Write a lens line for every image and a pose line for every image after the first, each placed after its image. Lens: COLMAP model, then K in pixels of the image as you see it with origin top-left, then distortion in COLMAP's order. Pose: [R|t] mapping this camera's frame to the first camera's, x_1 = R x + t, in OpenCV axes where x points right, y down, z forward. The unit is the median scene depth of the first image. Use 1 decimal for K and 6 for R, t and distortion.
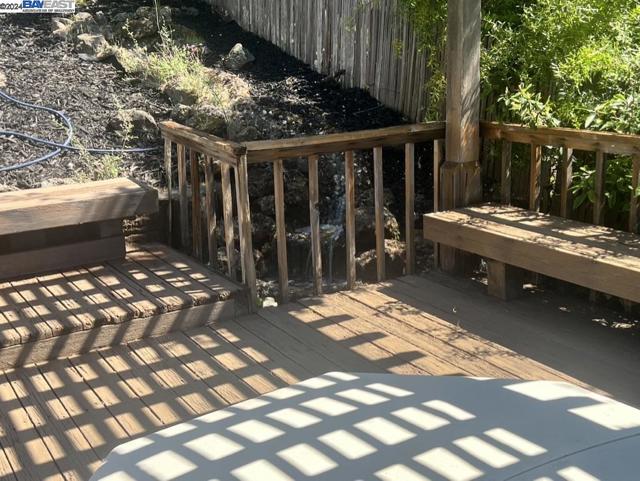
lens RADIAL K [[827.9, 0, 320.0], [0, 827.9, 240.5], [0, 0, 1]] dist [0.019380, 0.032816]
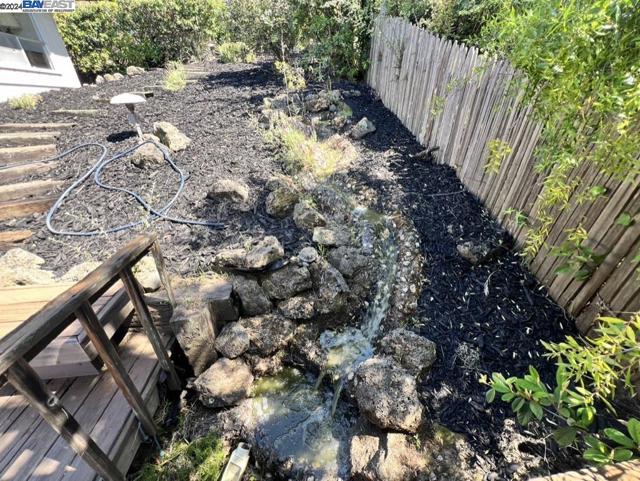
lens RADIAL K [[259.7, 0, 320.0], [0, 259.7, 240.5], [0, 0, 1]] dist [-0.000889, -0.000042]
pose [[0.891214, 0.219269, -0.397063, 0.054568], [-0.118916, 0.957721, 0.261972, -0.158433], [0.437718, -0.186256, 0.879609, 0.596797]]
